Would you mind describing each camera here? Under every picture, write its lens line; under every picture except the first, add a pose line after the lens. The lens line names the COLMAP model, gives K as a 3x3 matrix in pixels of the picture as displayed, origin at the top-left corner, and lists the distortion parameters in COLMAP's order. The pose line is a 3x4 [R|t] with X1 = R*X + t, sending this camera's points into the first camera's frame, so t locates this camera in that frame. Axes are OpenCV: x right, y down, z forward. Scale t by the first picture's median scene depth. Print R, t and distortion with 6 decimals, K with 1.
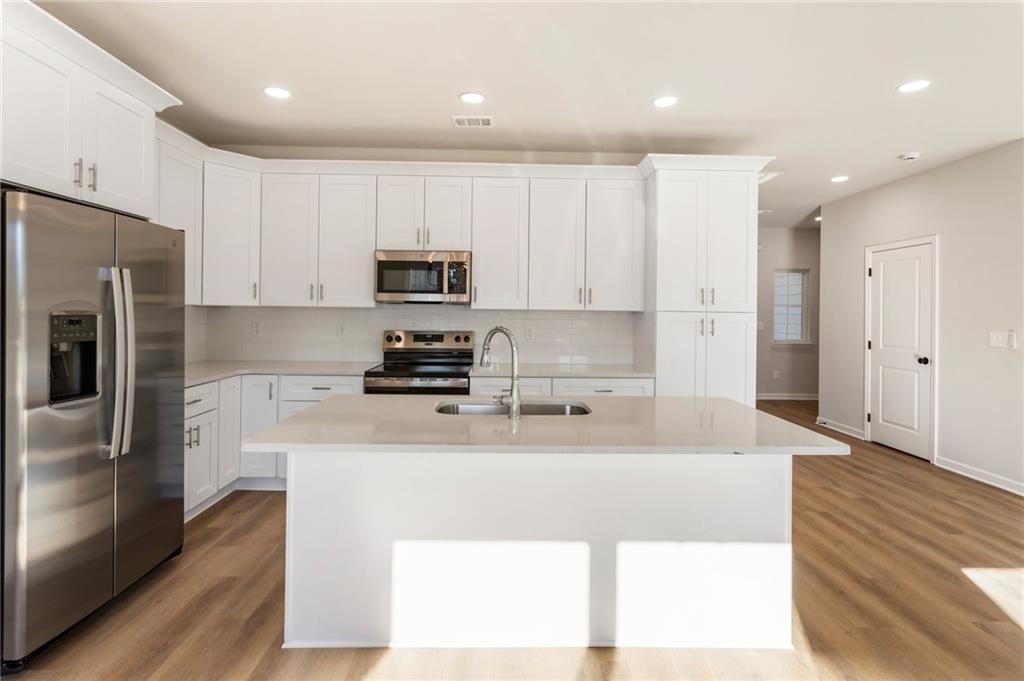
lens RADIAL K [[494.3, 0, 508.0], [0, 494.3, 312.8], [0, 0, 1]] dist [-0.000661, 0.003999]
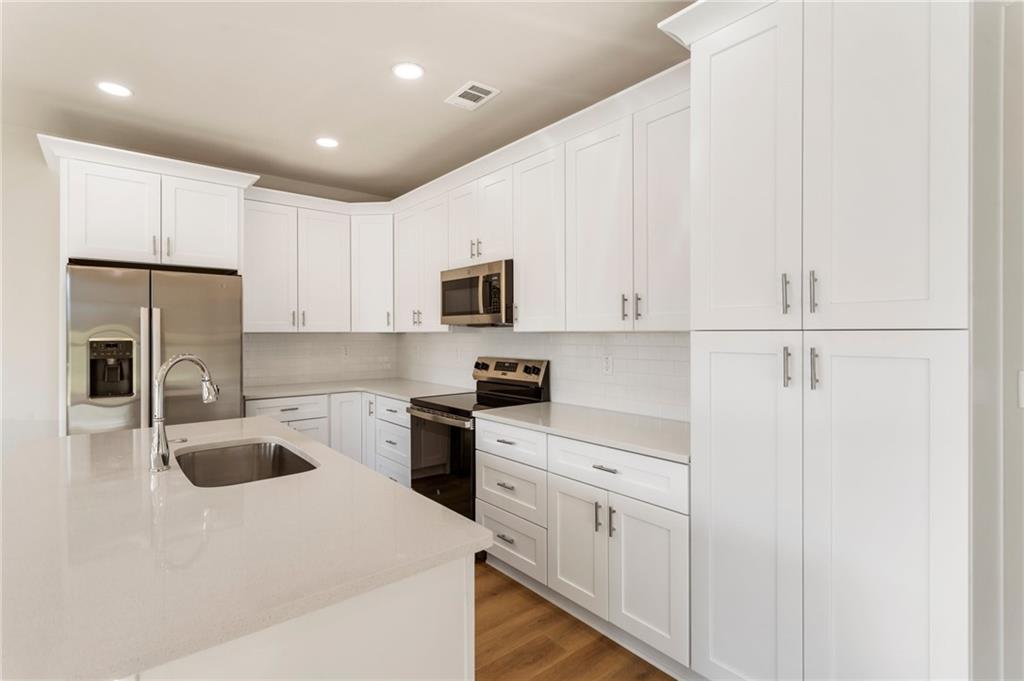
lens RADIAL K [[494.3, 0, 518.8], [0, 494.3, 338.0], [0, 0, 1]] dist [-0.000661, 0.003999]
pose [[0.625132, -0.006009, -0.780496, 0.553840], [0.006975, 0.999973, -0.002113, 0.003964], [0.780488, -0.004123, 0.625158, 0.519934]]
